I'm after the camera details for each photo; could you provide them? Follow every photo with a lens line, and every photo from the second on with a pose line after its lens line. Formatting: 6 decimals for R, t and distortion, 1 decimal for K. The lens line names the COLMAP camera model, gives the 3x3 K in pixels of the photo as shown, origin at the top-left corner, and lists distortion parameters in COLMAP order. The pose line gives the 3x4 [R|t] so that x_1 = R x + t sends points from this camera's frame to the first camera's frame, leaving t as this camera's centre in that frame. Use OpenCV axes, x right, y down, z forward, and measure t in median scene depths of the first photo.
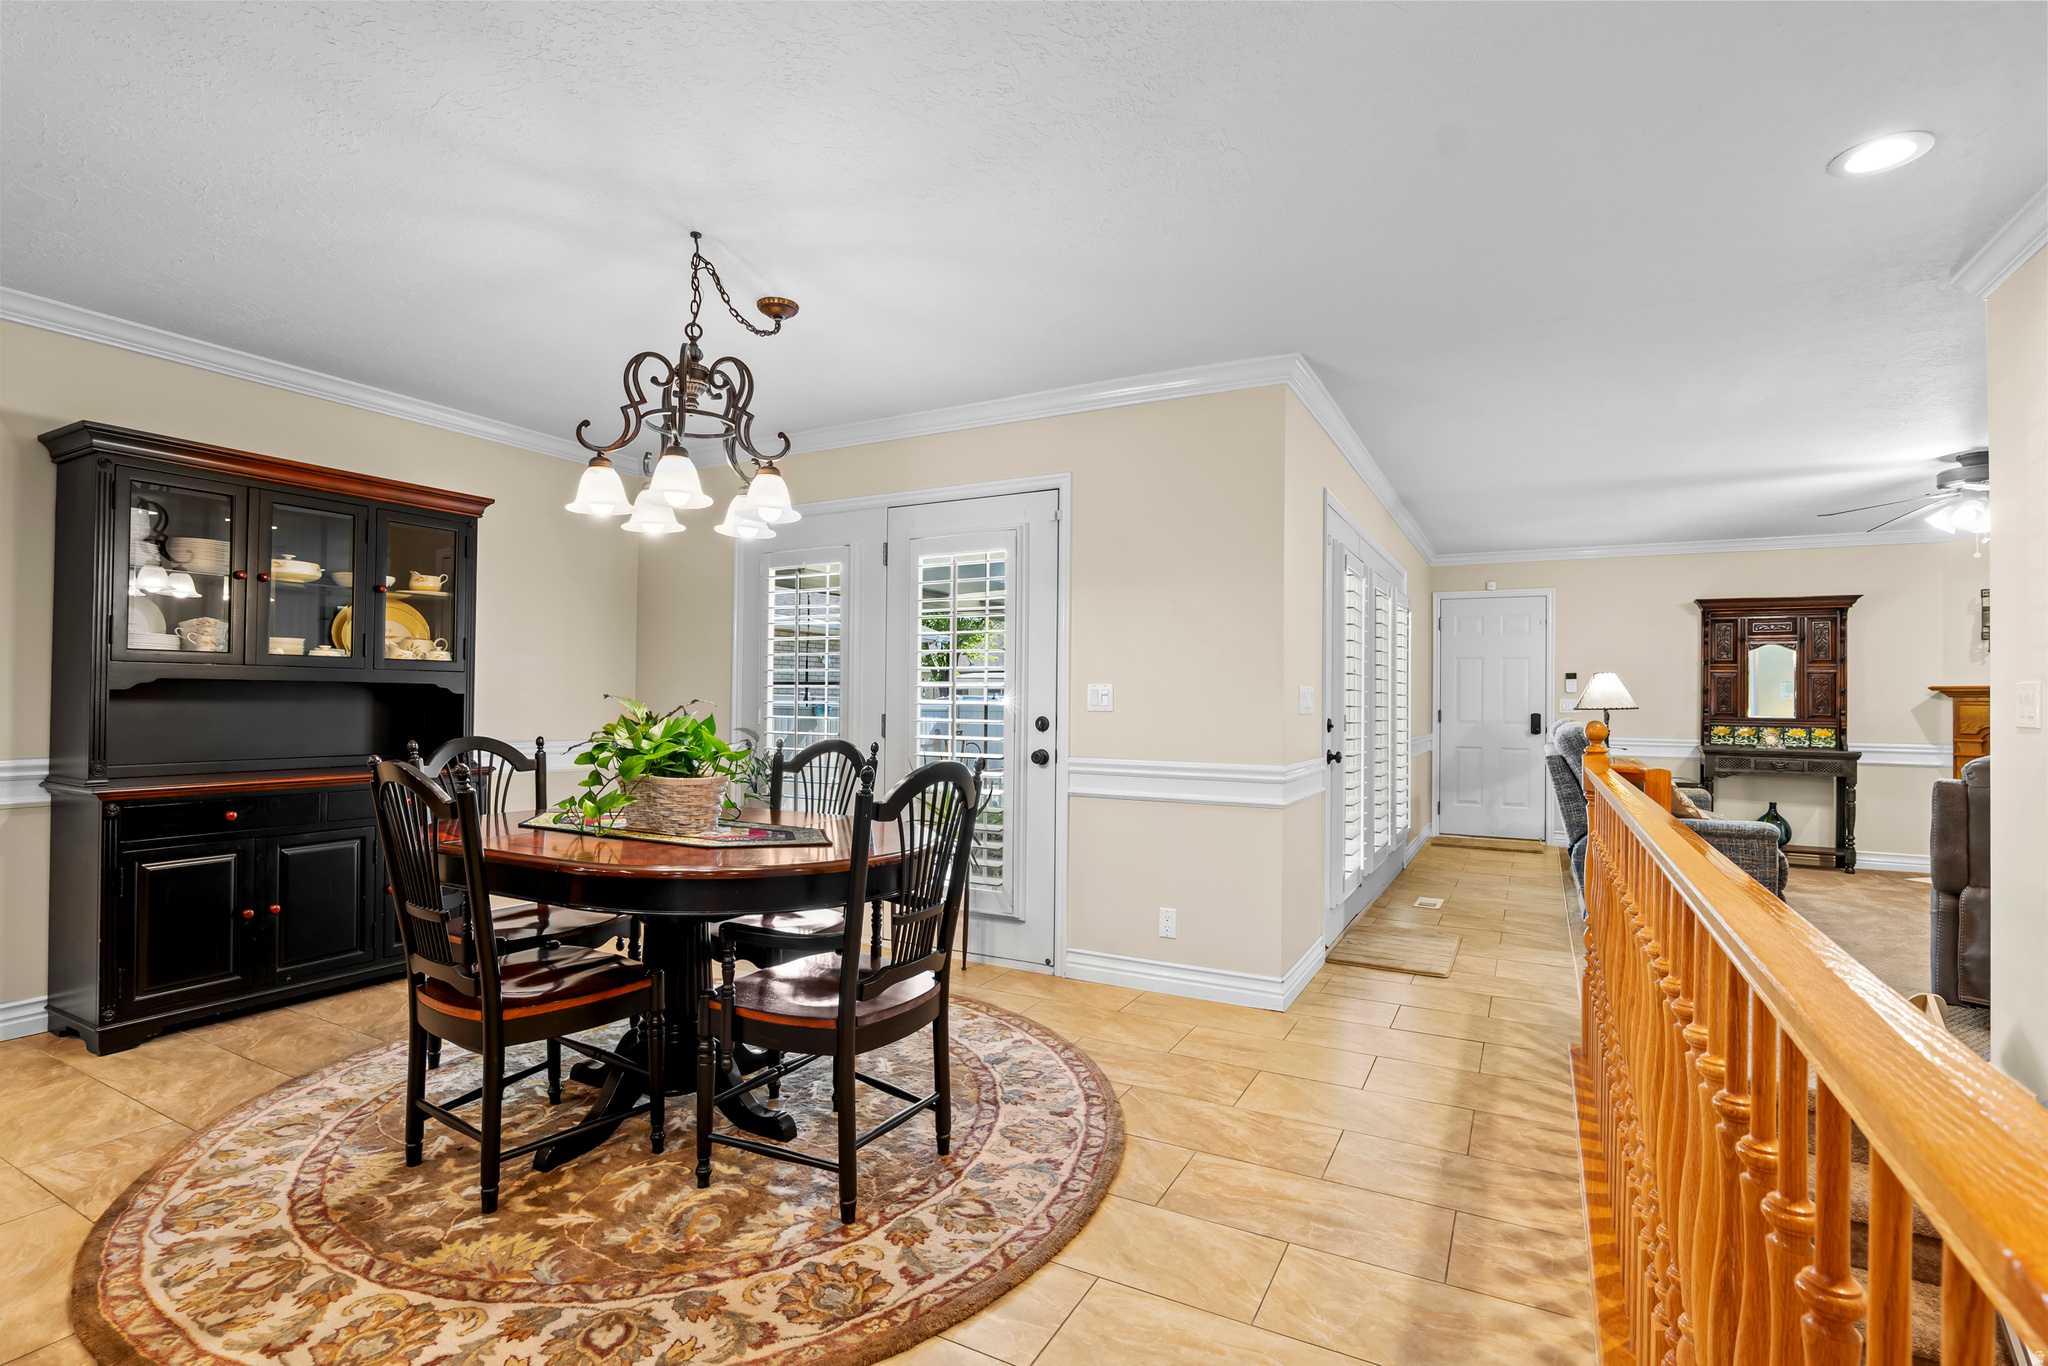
lens RADIAL K [[947.8, 0, 1026.3], [0, 947.8, 685.9], [0, 0, 1]] dist [-0.018756, 0.003174]
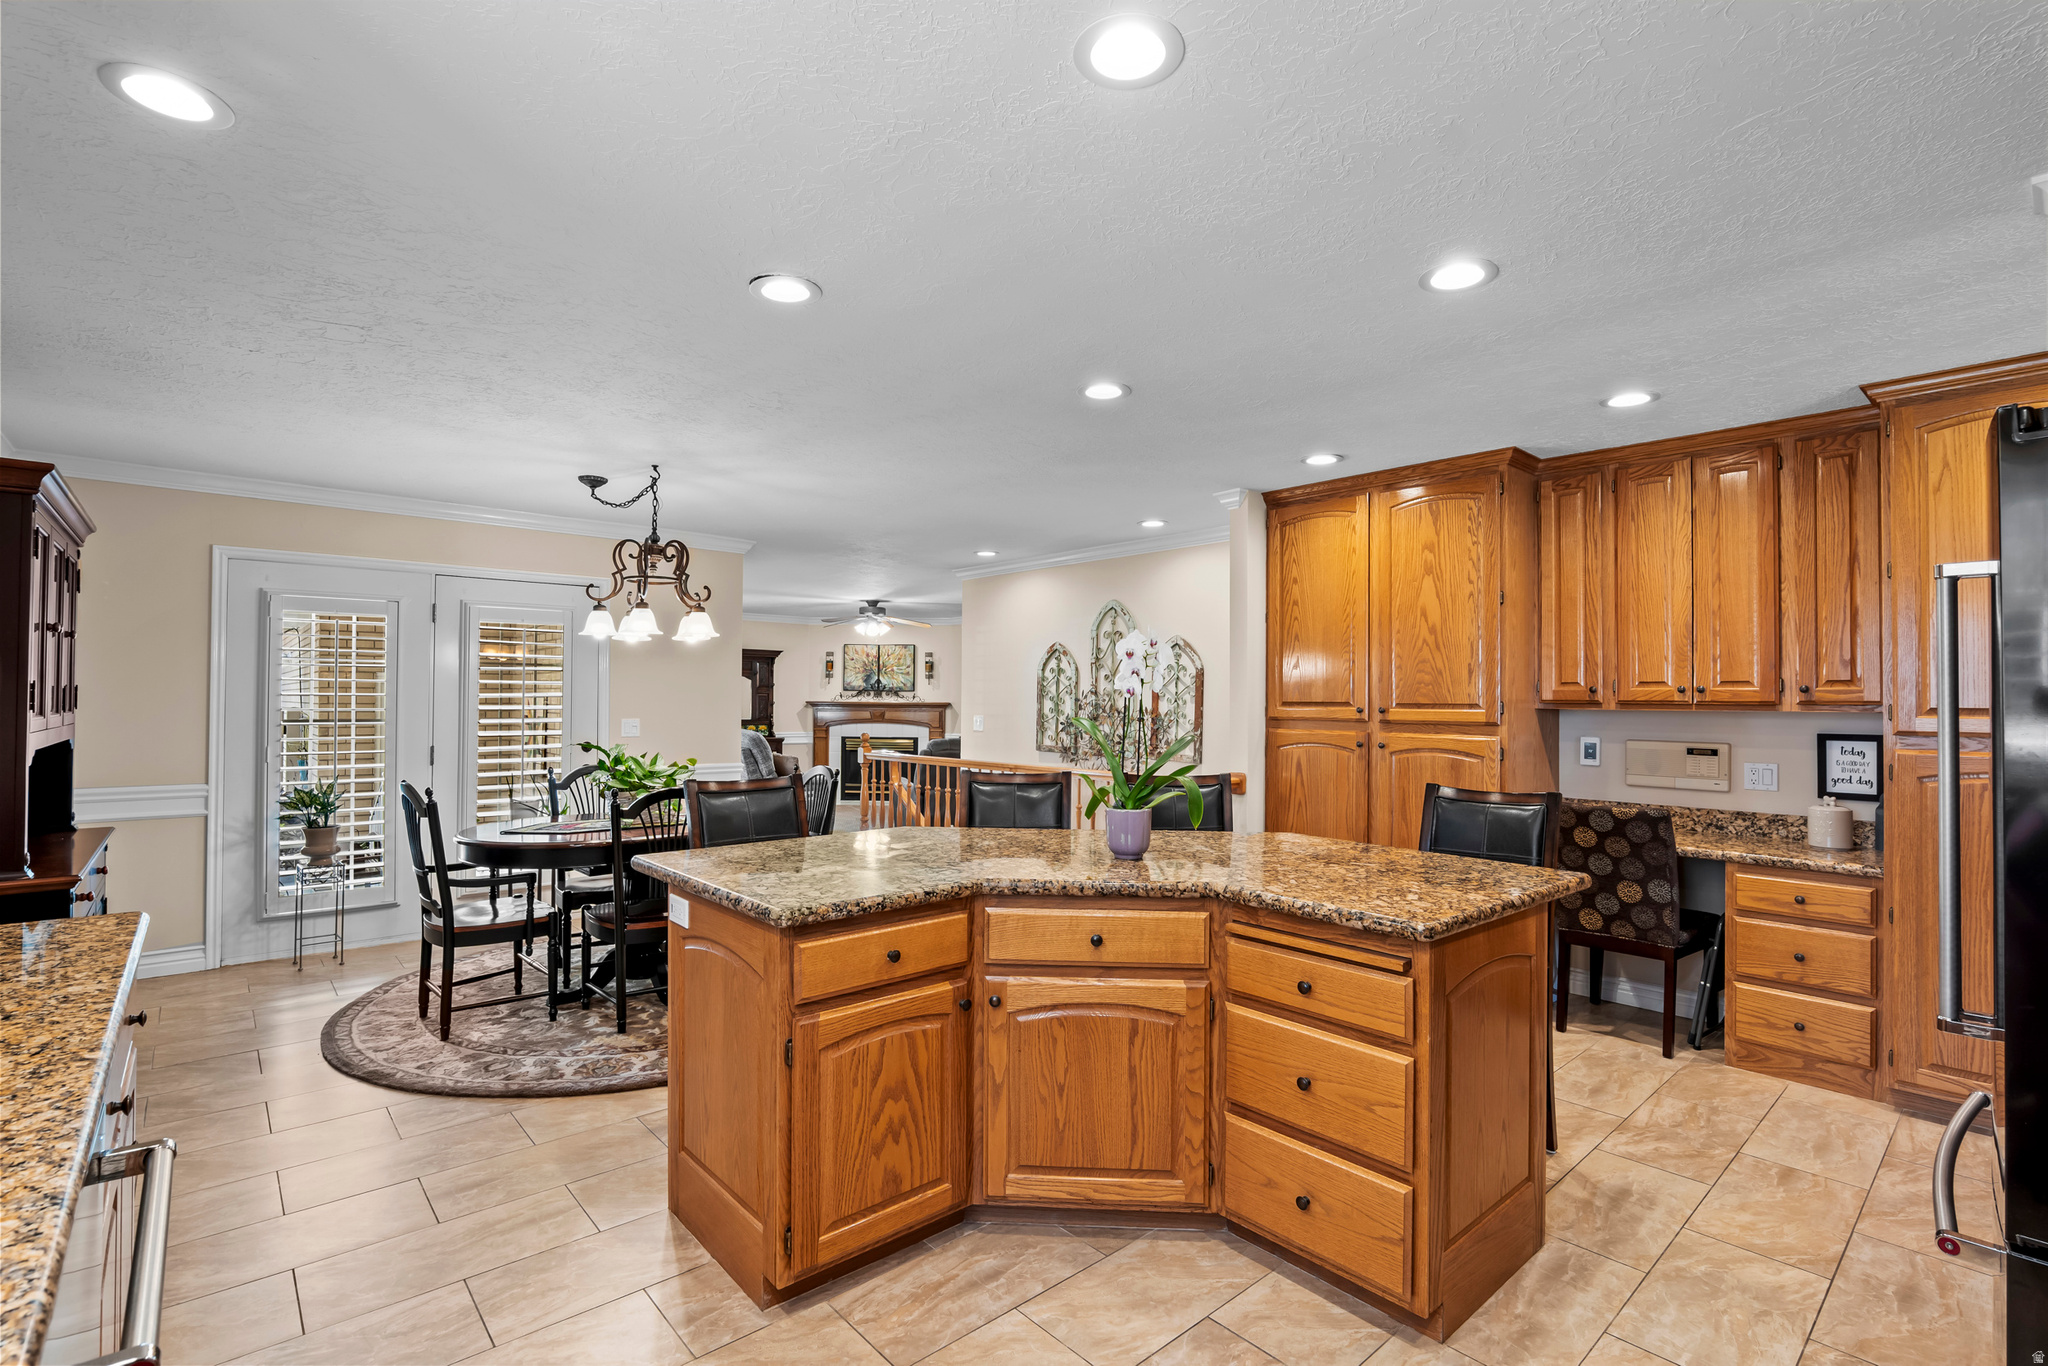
lens RADIAL K [[947.8, 0, 1026.7], [0, 947.8, 687.6], [0, 0, 1]] dist [-0.018756, 0.003174]
pose [[0.347563, 0.002542, 0.937653, -1.713423], [-0.015227, 0.999880, 0.002933, -0.101312], [-0.937533, -0.015297, 0.347560, -0.209891]]
